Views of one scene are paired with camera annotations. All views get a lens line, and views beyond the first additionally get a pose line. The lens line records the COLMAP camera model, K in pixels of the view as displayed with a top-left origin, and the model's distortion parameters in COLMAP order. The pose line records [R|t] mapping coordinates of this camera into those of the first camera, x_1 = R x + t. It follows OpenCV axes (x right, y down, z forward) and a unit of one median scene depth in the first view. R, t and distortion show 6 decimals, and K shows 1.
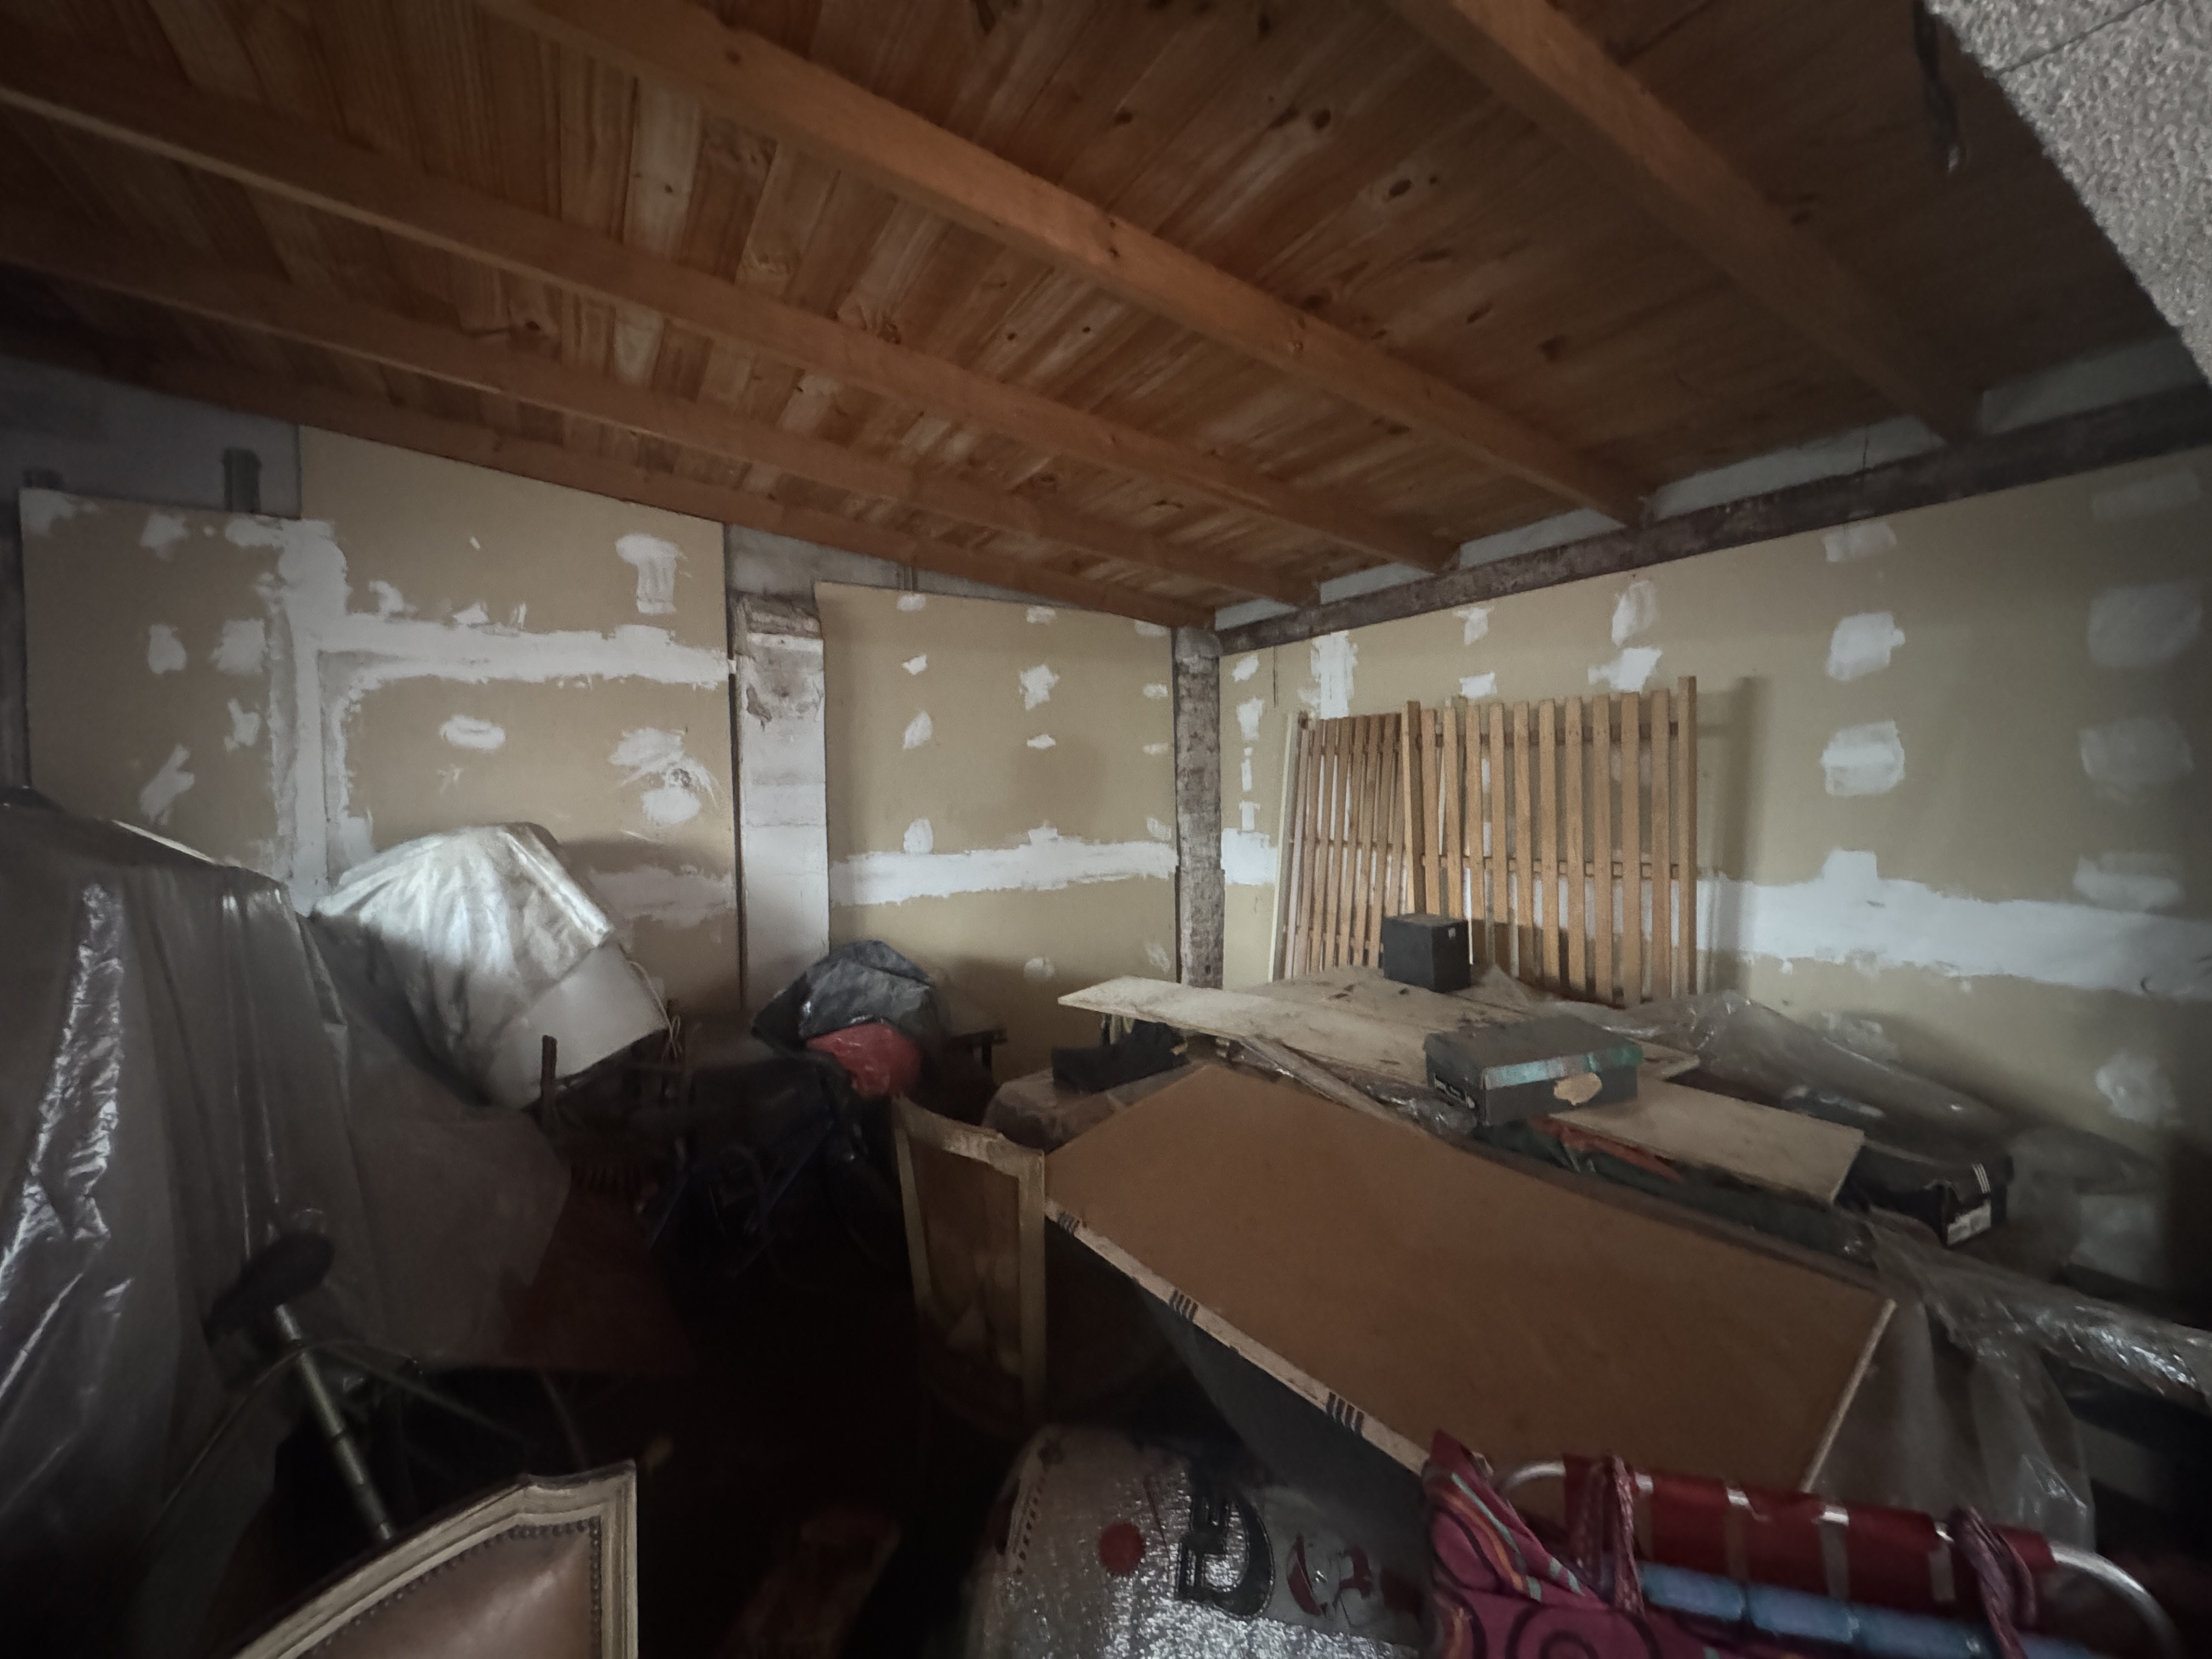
lens RADIAL K [[881.9, 0, 1106.1], [0, 881.9, 825.7], [0, 0, 1]] dist [-0.005635, 0.001034]
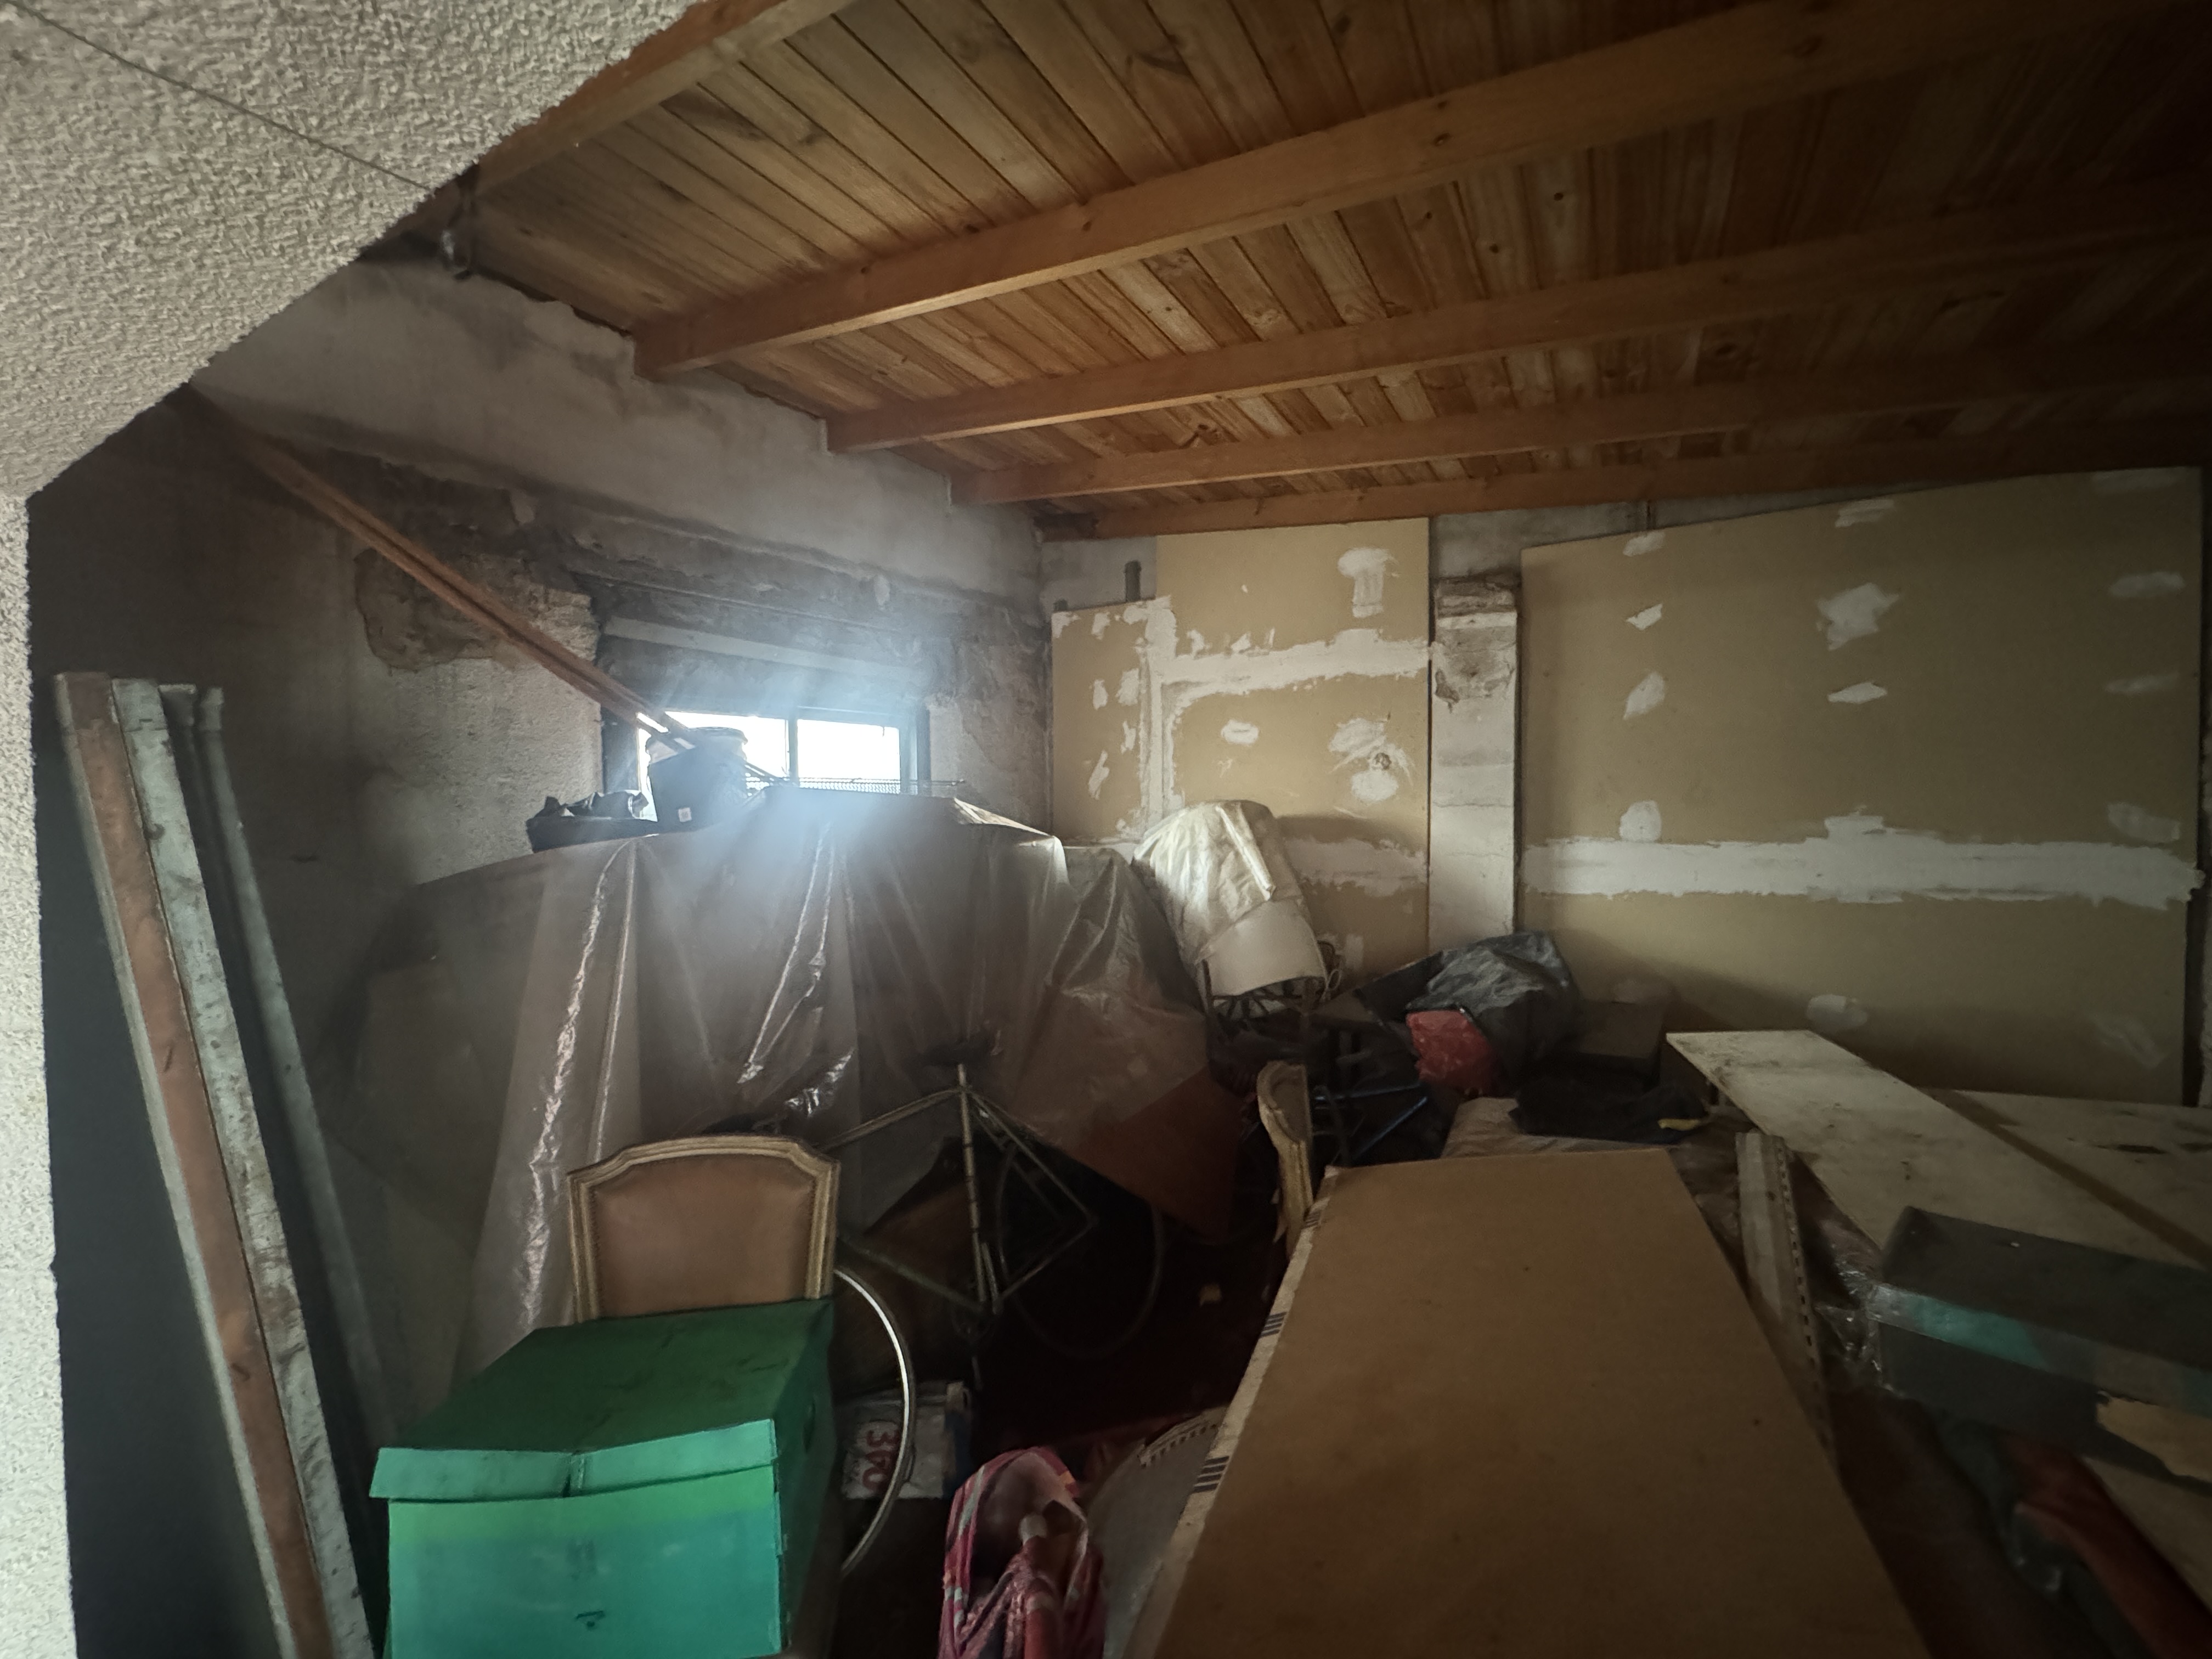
lens RADIAL K [[881.9, 0, 1101.6], [0, 881.9, 825.0], [0, 0, 1]] dist [-0.005635, 0.001034]
pose [[0.474284, 0.036887, -0.879599, 0.351321], [-0.012683, 0.999304, 0.035069, -0.008838], [0.880280, -0.005477, 0.474422, 0.172447]]
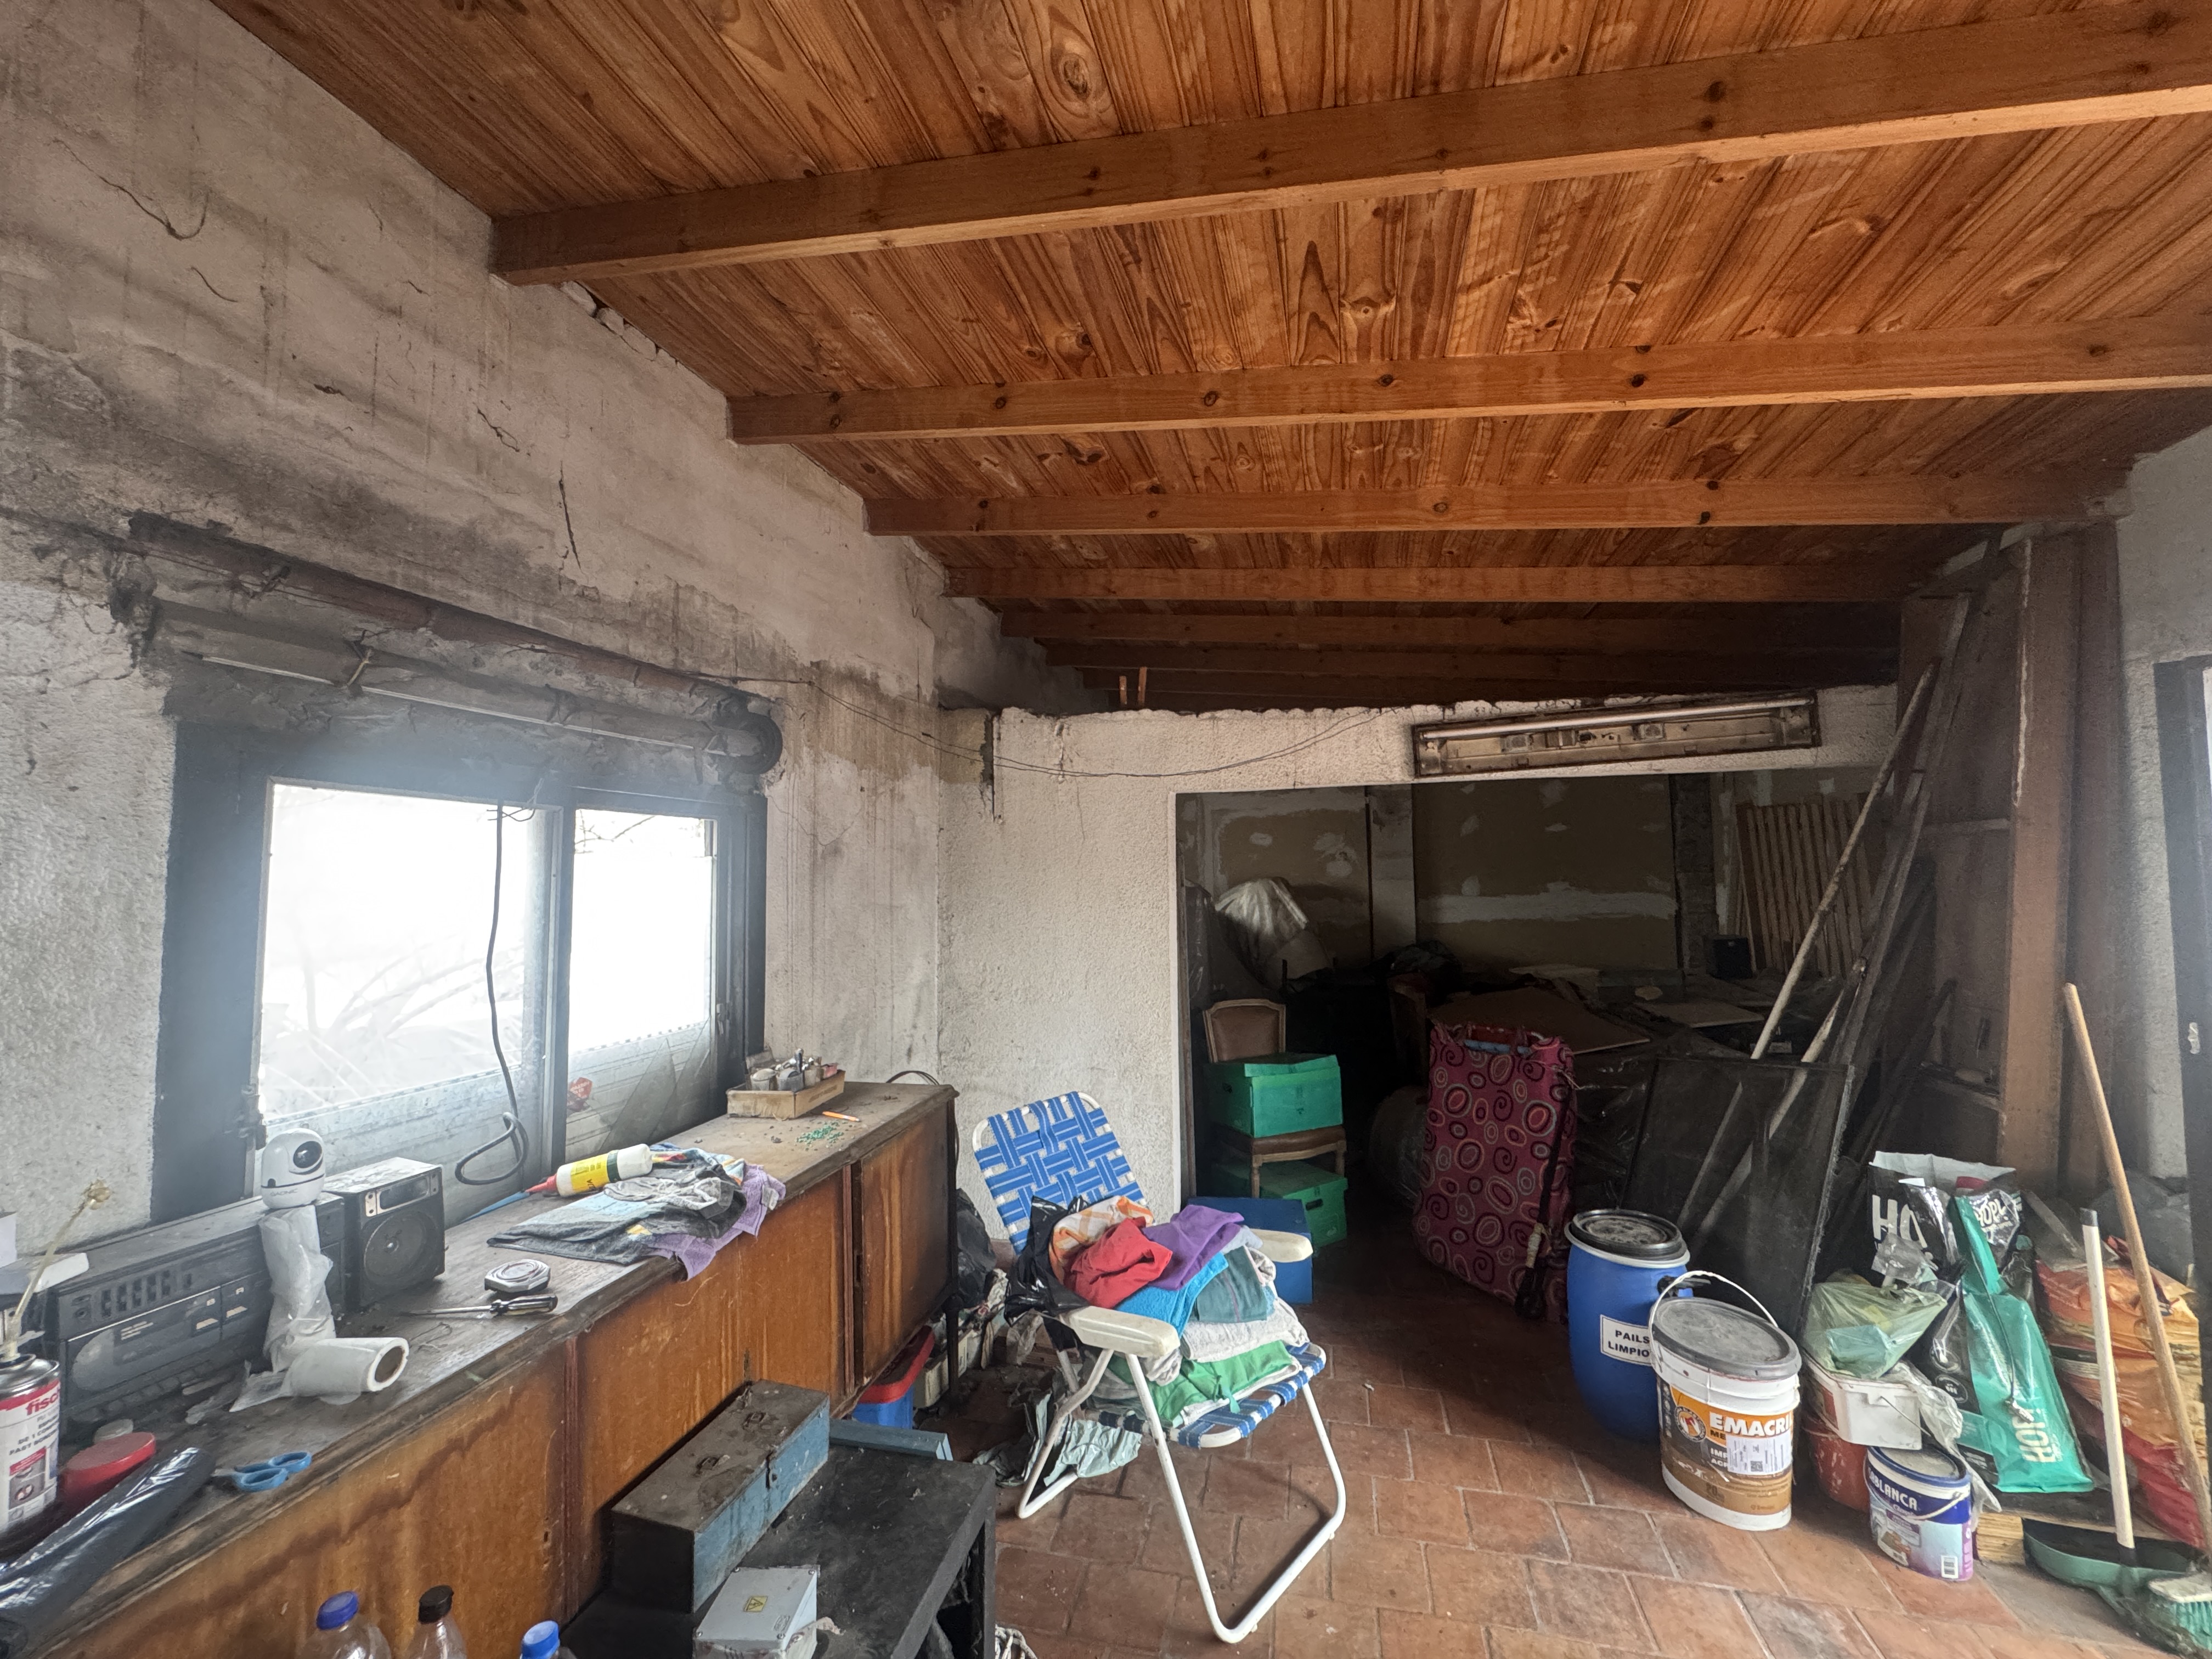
lens RADIAL K [[881.9, 0, 1102.3], [0, 881.9, 829.3], [0, 0, 1]] dist [-0.005635, 0.001034]
pose [[0.692589, -0.033816, -0.720539, 0.670324], [-0.009364, 0.998395, -0.055858, 0.004839], [0.721271, 0.045434, 0.691161, -0.915541]]
